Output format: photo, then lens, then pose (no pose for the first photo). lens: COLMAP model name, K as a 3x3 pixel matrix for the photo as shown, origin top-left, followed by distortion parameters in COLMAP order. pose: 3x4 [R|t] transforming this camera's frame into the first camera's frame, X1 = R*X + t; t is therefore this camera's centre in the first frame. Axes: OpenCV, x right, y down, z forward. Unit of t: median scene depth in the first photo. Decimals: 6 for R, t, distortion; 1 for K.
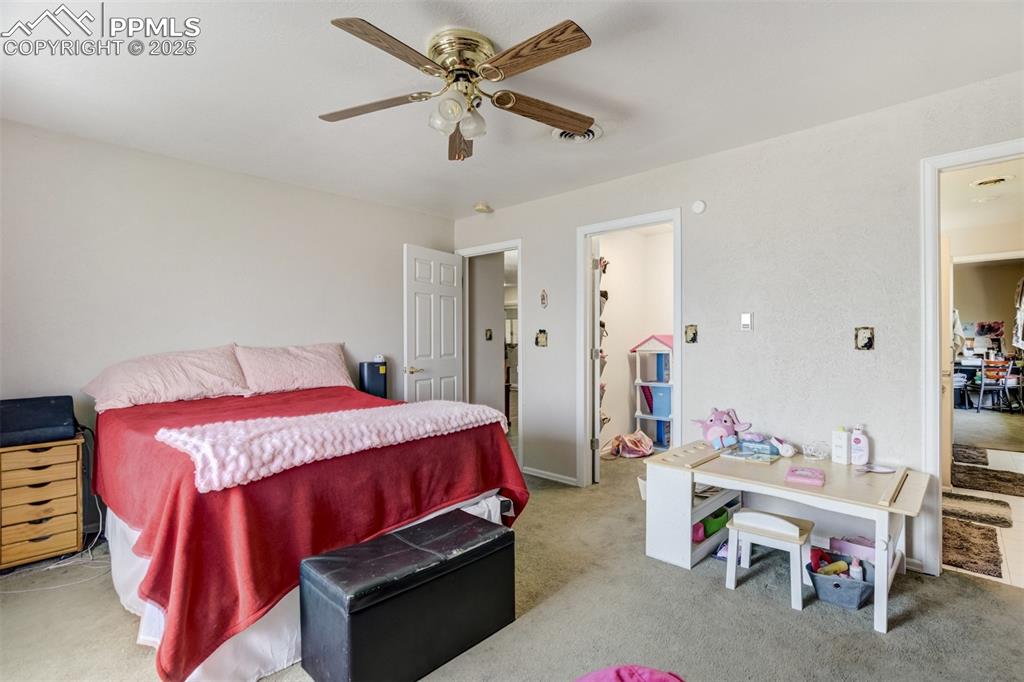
lens RADIAL K [[473.2, 0, 515.2], [0, 473.2, 340.6], [0, 0, 1]] dist [-0.019555, 0.001066]
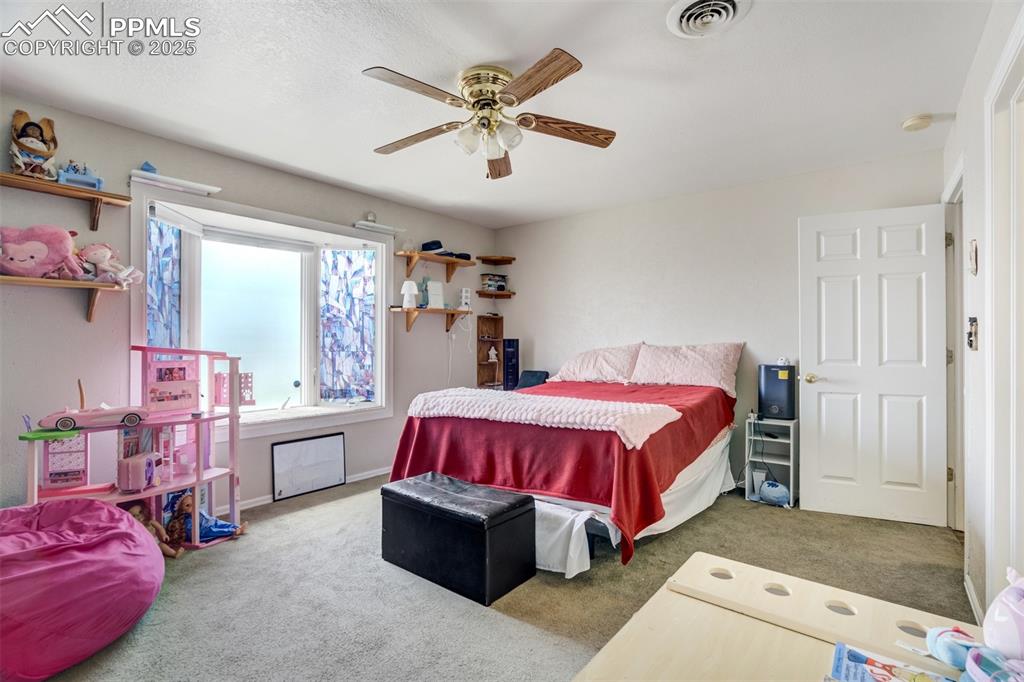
lens RADIAL K [[473.2, 0, 516.8], [0, 473.2, 341.8], [0, 0, 1]] dist [-0.019555, 0.001066]
pose [[0.121312, 0.001242, -0.992614, 0.628309], [-0.006033, 0.999982, 0.000514, 0.007691], [0.992596, 0.005926, 0.121317, 0.571749]]
